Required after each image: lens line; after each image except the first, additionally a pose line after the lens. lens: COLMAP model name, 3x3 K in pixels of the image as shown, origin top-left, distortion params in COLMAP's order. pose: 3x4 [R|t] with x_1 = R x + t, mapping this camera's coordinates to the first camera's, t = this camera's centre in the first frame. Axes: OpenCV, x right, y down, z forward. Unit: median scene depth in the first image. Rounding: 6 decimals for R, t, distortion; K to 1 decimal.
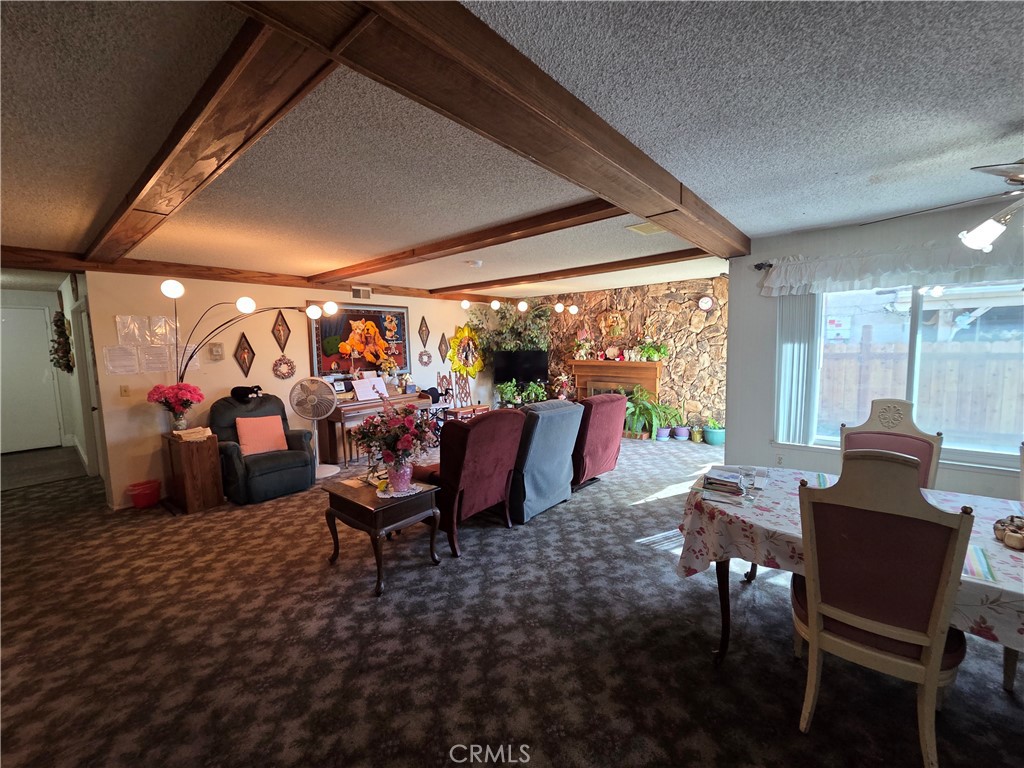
lens RADIAL K [[420.0, 0, 510.3], [0, 420.0, 384.6], [0, 0, 1]] dist [0.003291, -0.000488]
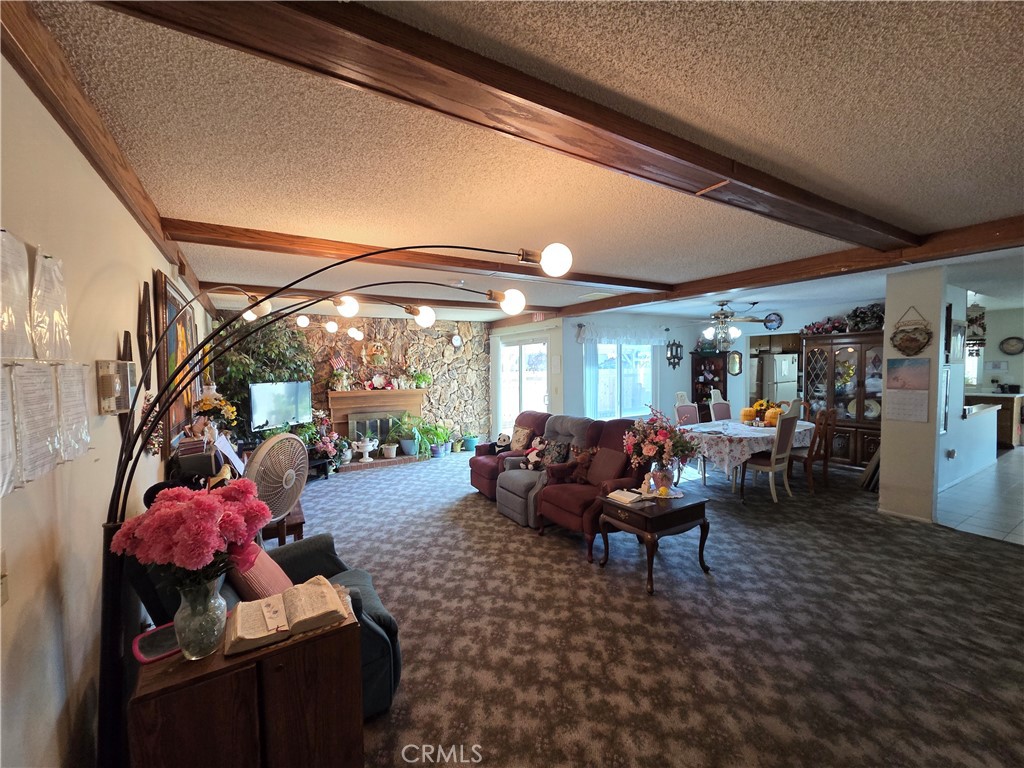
lens RADIAL K [[418.1, 0, 508.7], [0, 418.1, 383.7], [0, 0, 1]] dist [0.001917, -0.000374]
pose [[0.319549, -0.023837, 0.947270, -1.313107], [0.100902, 0.994856, -0.009004, -0.070689], [-0.942182, 0.098458, 0.320310, 0.884298]]
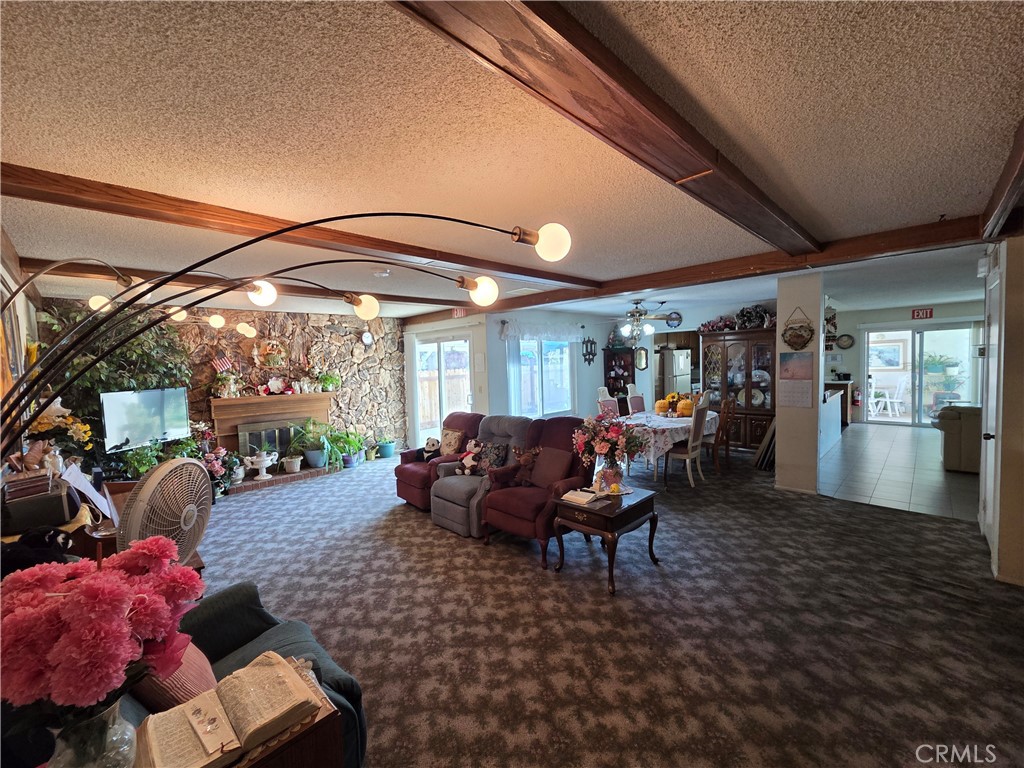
lens RADIAL K [[420.0, 0, 510.3], [0, 420.0, 384.6], [0, 0, 1]] dist [0.003291, -0.000488]
pose [[0.085605, -0.035495, 0.995697, -1.261023], [0.126314, 0.991688, 0.024492, -0.086031], [-0.988290, 0.123674, 0.089377, 1.006024]]
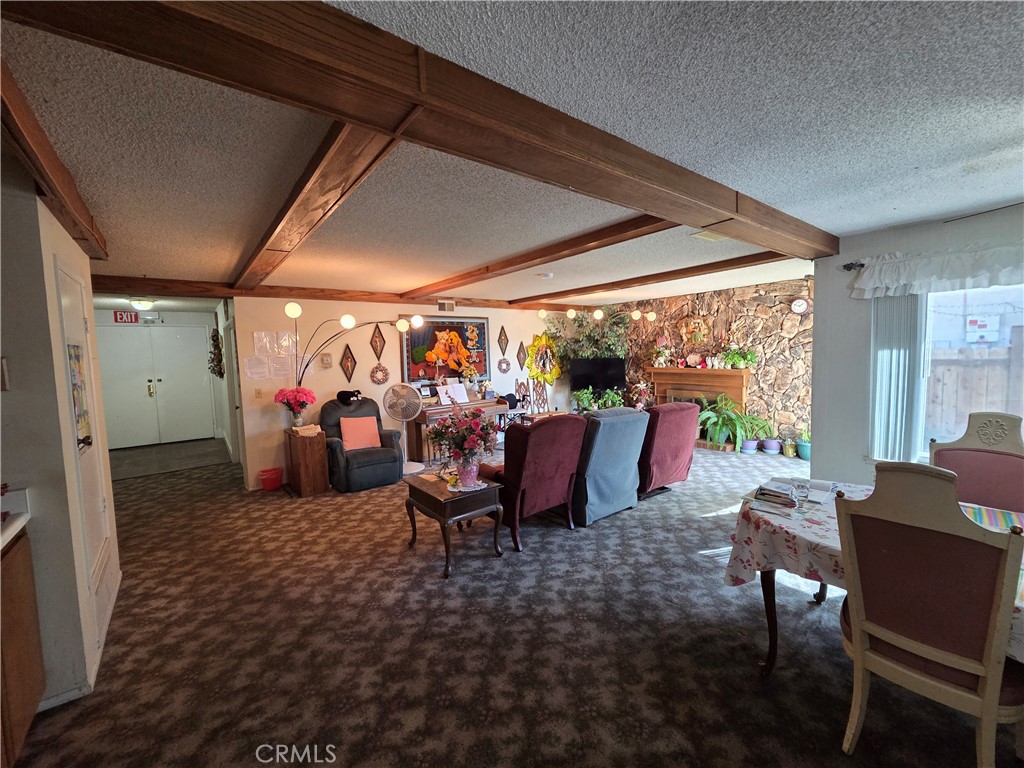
lens RADIAL K [[420.0, 0, 510.3], [0, 420.0, 384.6], [0, 0, 1]] dist [0.003291, -0.000488]
pose [[0.978847, 0.007981, -0.204436, 0.063764], [-0.011331, 0.999820, -0.015219, 0.000264], [0.204277, 0.017213, 0.978762, -0.059691]]
